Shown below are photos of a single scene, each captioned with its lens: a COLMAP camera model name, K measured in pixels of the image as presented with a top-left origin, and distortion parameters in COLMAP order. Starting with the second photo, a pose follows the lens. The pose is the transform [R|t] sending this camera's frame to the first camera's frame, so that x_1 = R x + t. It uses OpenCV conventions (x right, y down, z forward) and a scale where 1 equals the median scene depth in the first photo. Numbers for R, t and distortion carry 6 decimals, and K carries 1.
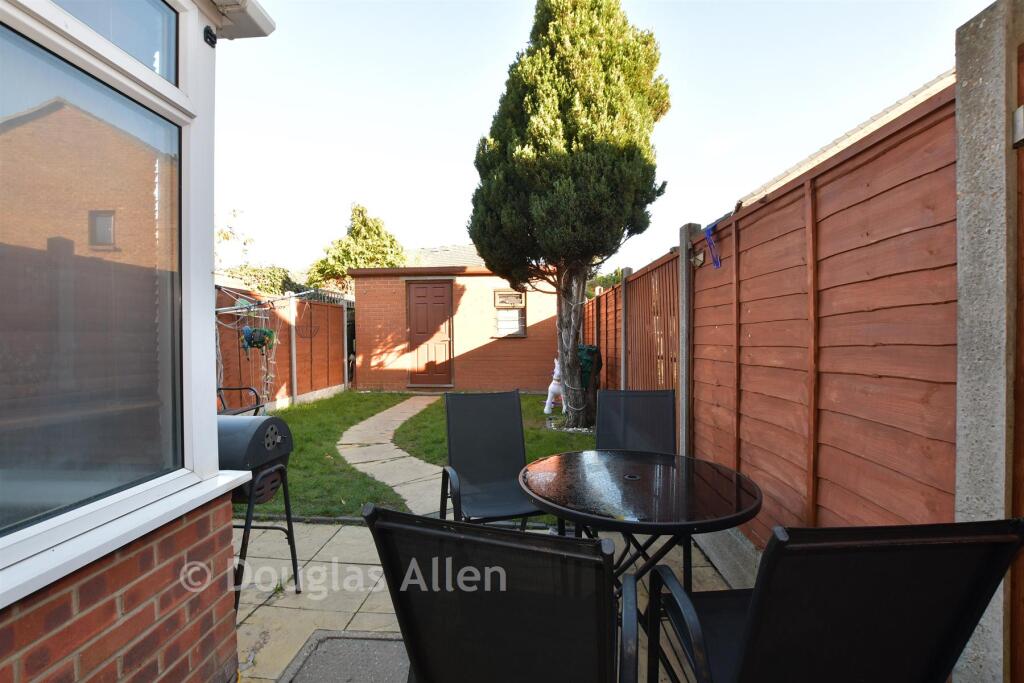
lens RADIAL K [[450.6, 0, 512.0], [0, 450.6, 341.5], [0, 0, 1]] dist [-0.045827, 0.013966]
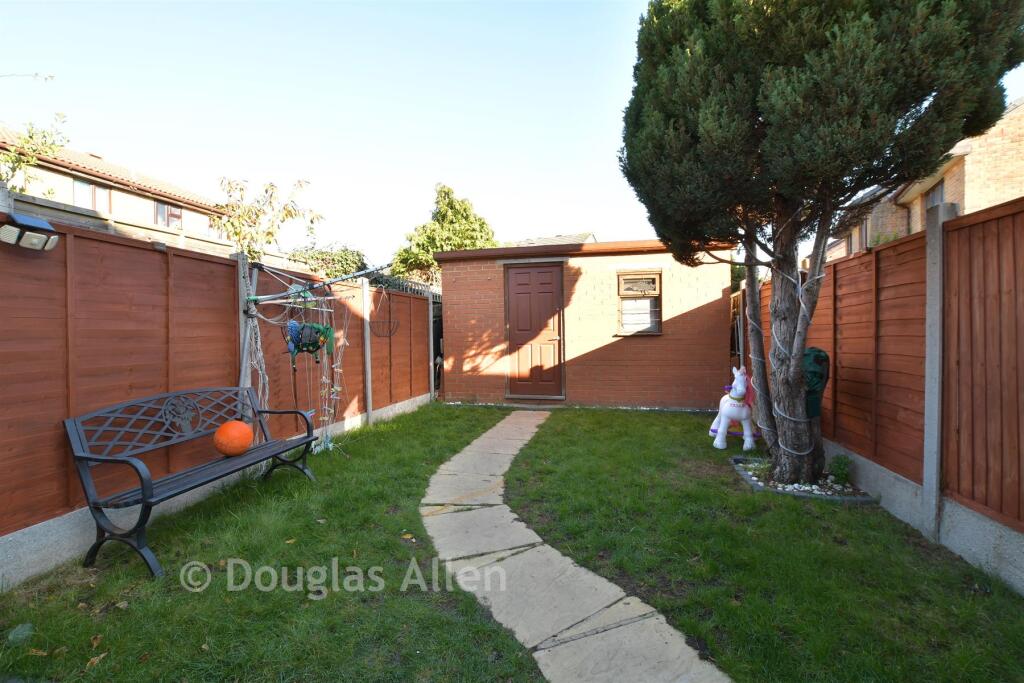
lens RADIAL K [[450.6, 0, 512.0], [0, 450.6, 341.5], [0, 0, 1]] dist [-0.045827, 0.013966]
pose [[0.984739, -0.001673, -0.174027, -0.091081], [0.002517, 0.999986, 0.004628, -0.003055], [0.174017, -0.004996, 0.984730, 0.235207]]
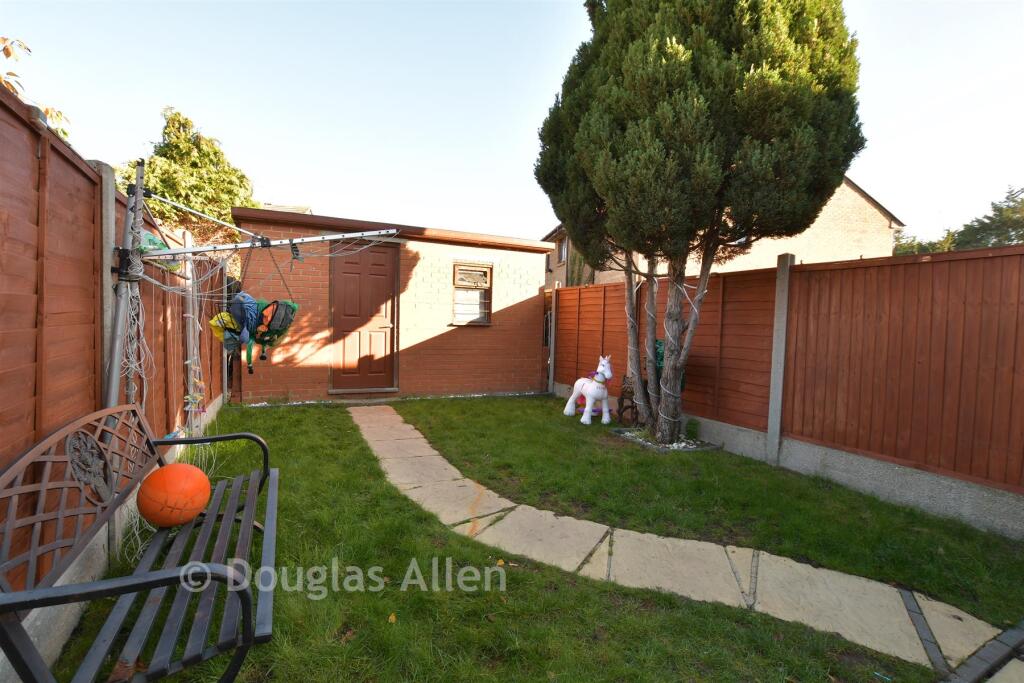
lens RADIAL K [[450.6, 0, 512.0], [0, 450.6, 341.5], [0, 0, 1]] dist [-0.045827, 0.013966]
pose [[0.875574, 0.011682, 0.482943, -0.348041], [-0.027798, 0.999269, 0.026226, -0.003883], [-0.482284, -0.036387, 0.875259, 0.300198]]
